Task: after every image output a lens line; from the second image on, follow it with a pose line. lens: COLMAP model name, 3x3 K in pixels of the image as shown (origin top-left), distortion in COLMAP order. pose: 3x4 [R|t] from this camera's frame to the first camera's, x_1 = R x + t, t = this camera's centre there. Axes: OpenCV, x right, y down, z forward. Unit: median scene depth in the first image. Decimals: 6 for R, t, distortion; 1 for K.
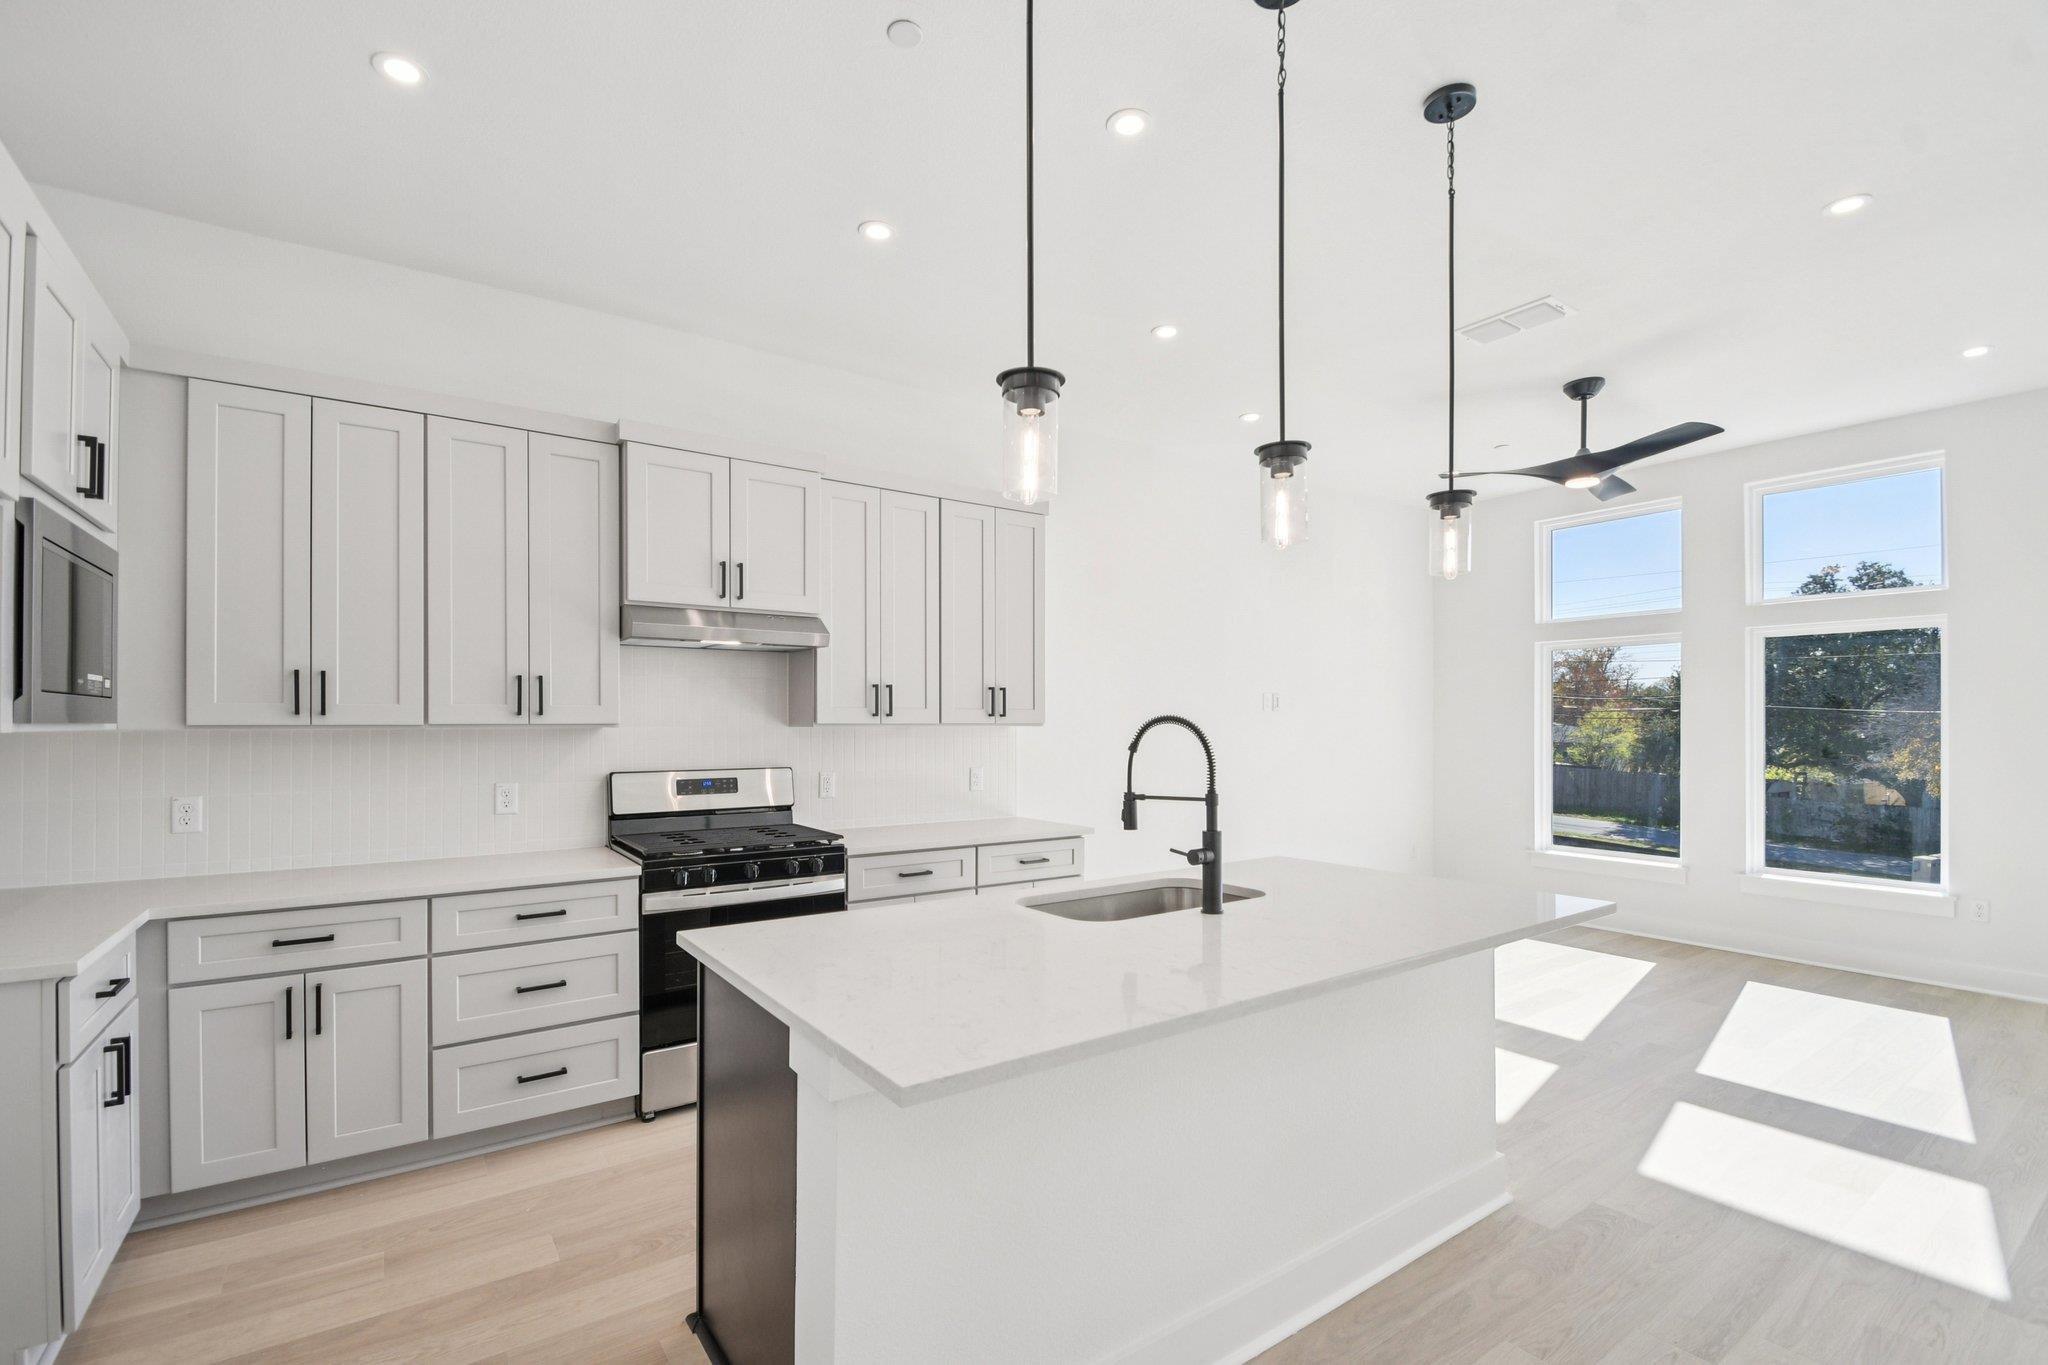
lens RADIAL K [[895.0, 0, 1012.3], [0, 895.0, 721.9], [0, 0, 1]] dist [0.004036, -0.013604]
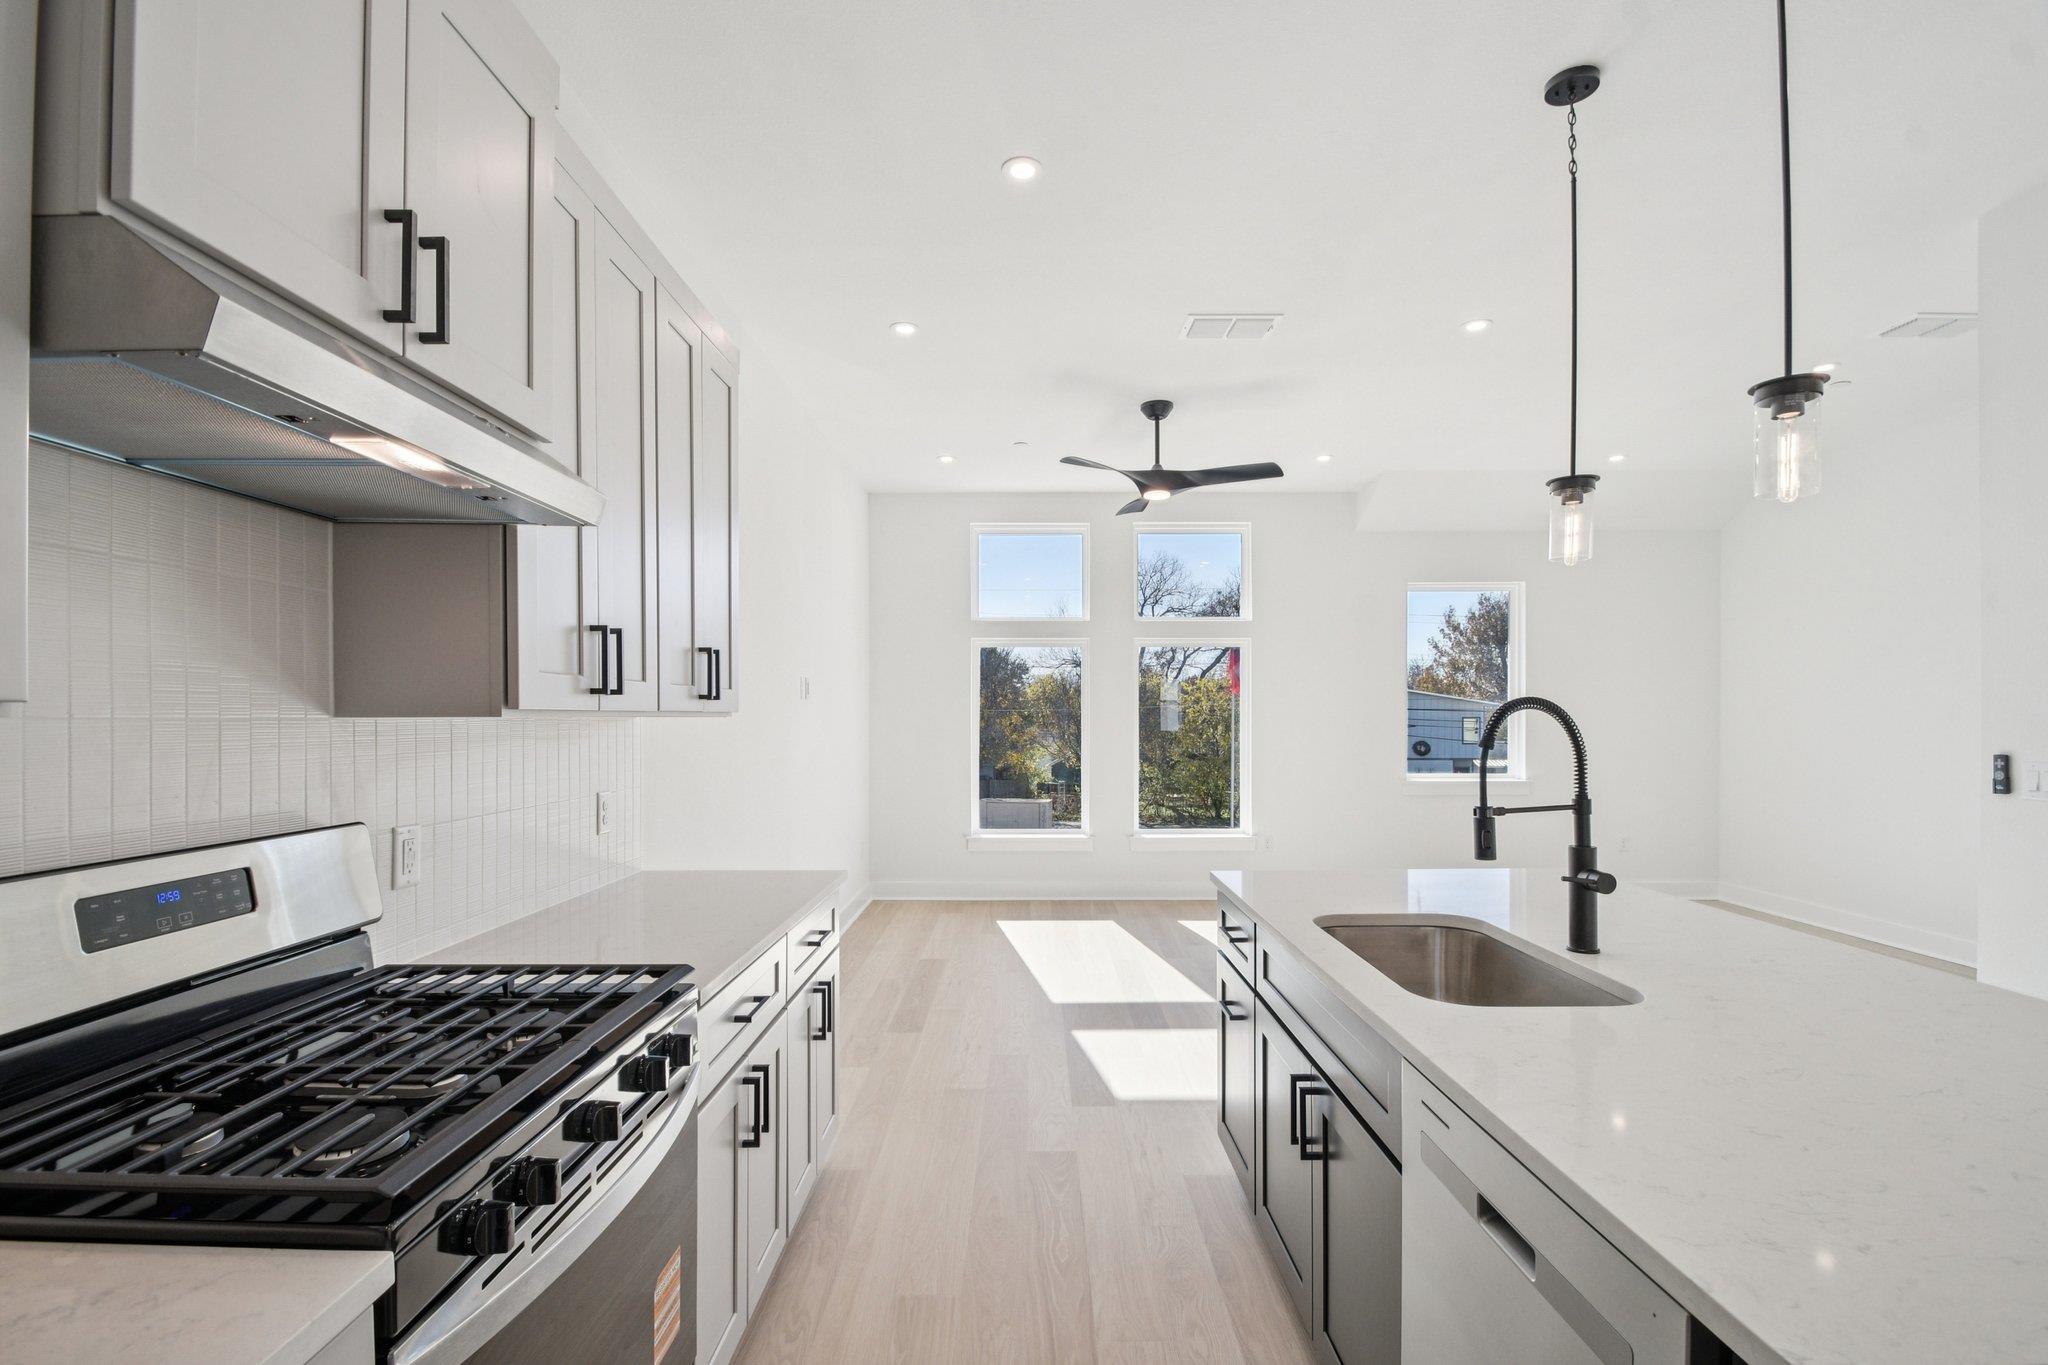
lens RADIAL K [[895.0, 0, 1012.3], [0, 895.0, 721.9], [0, 0, 1]] dist [0.004036, -0.013604]
pose [[0.576478, -0.004574, 0.817100, -0.481965], [-0.000959, 0.999980, 0.006274, 0.006466], [-0.817112, -0.004400, 0.576462, 0.663986]]
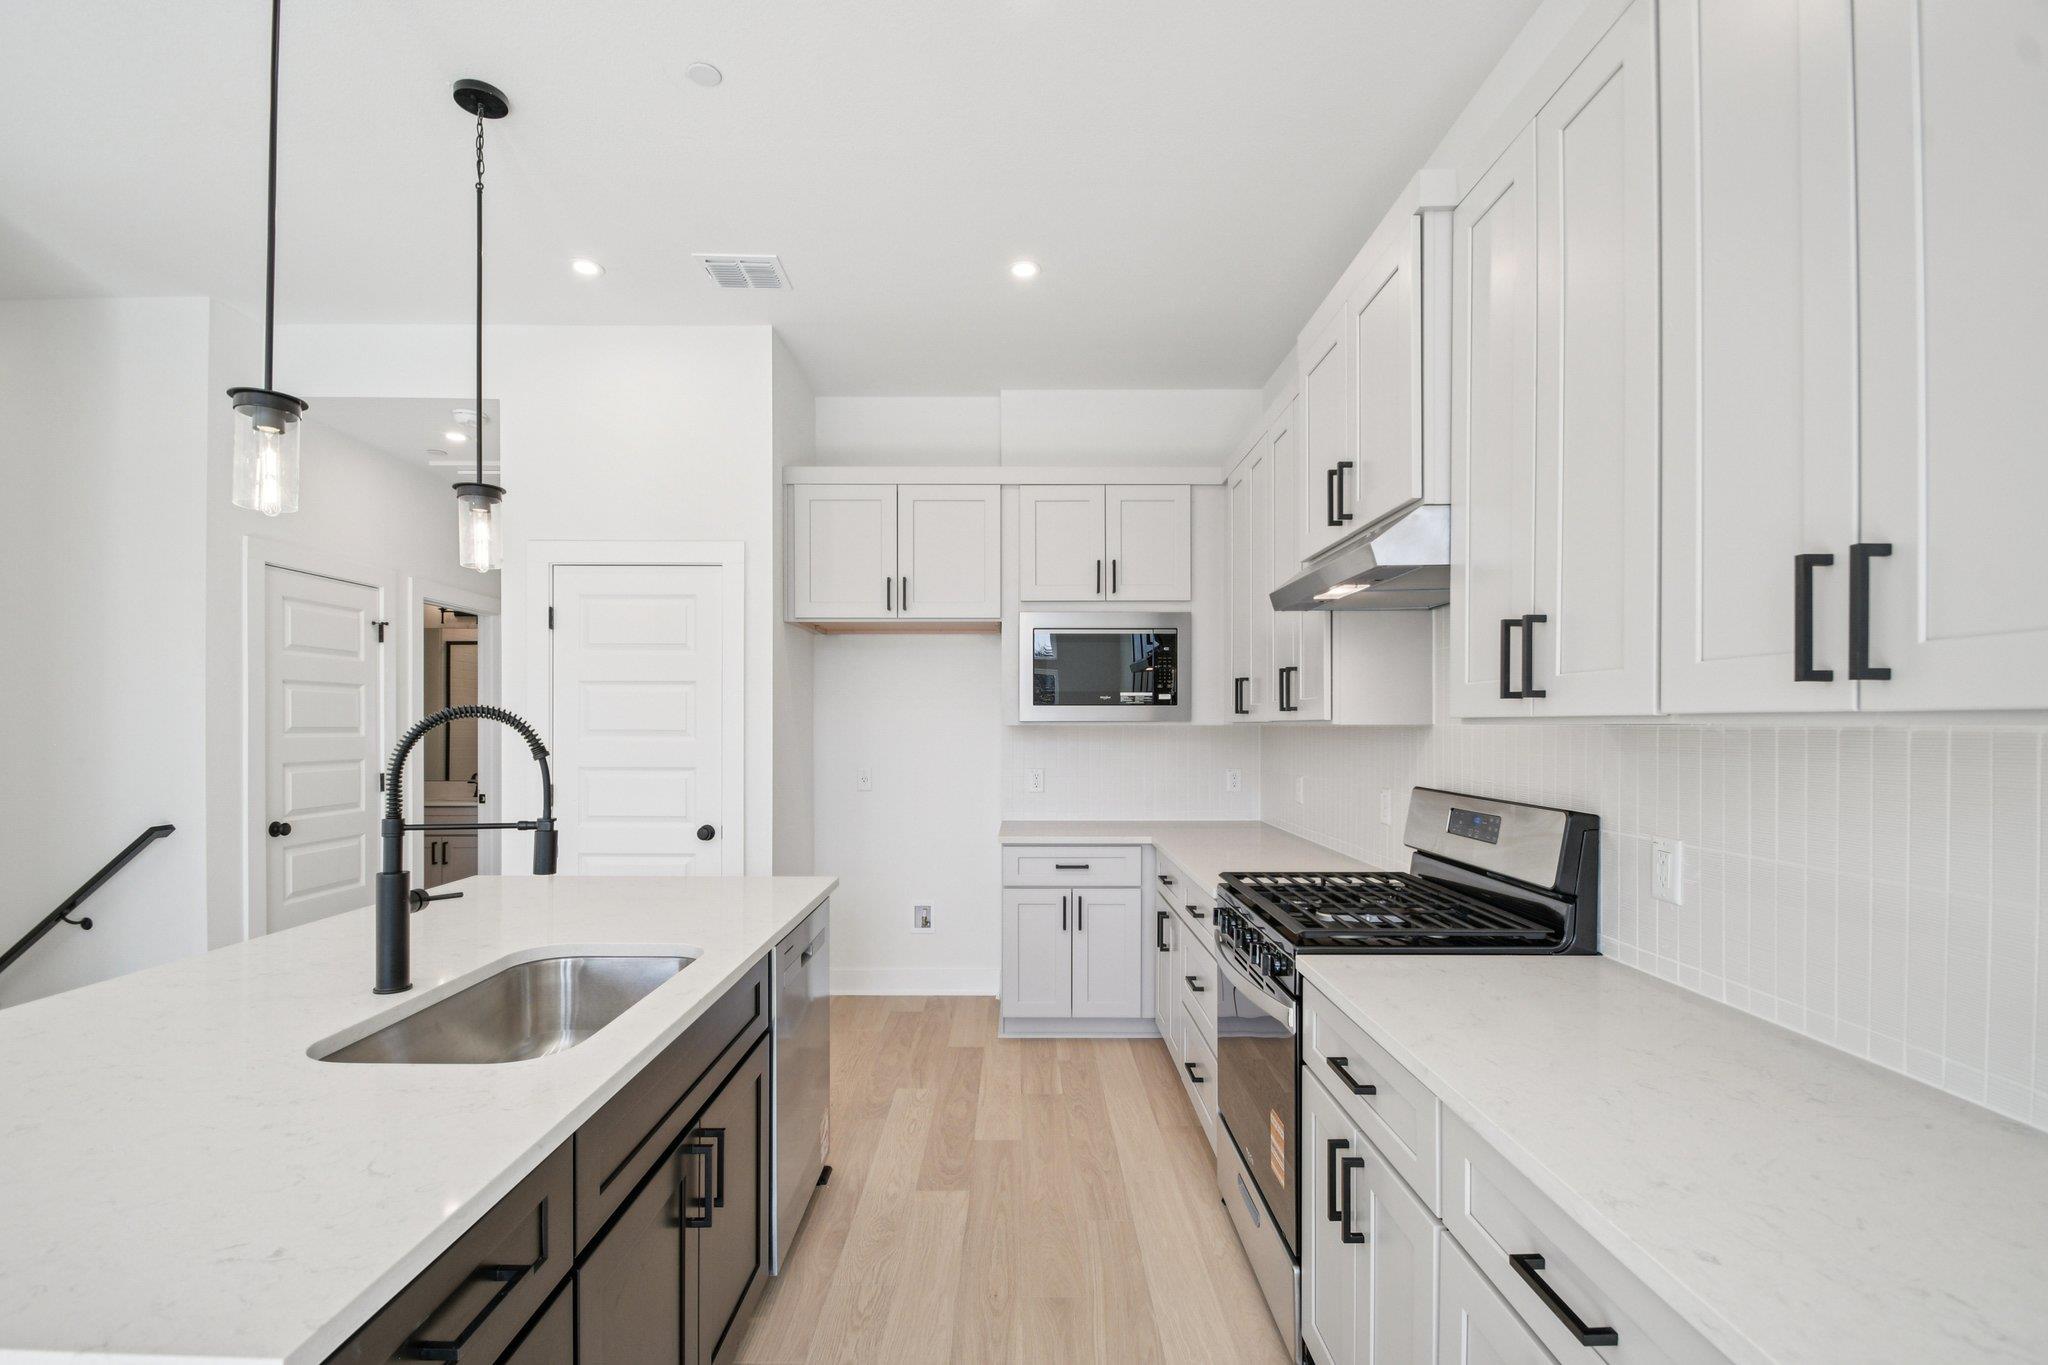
lens RADIAL K [[890.3, 0, 1024.9], [0, 890.3, 729.8], [0, 0, 1]] dist [-0.001680, -0.000485]
pose [[-0.551675, 0.007292, -0.834027, 0.358935], [0.003613, 0.999973, 0.006352, 0.004544], [0.834051, 0.000491, -0.551687, 1.228351]]
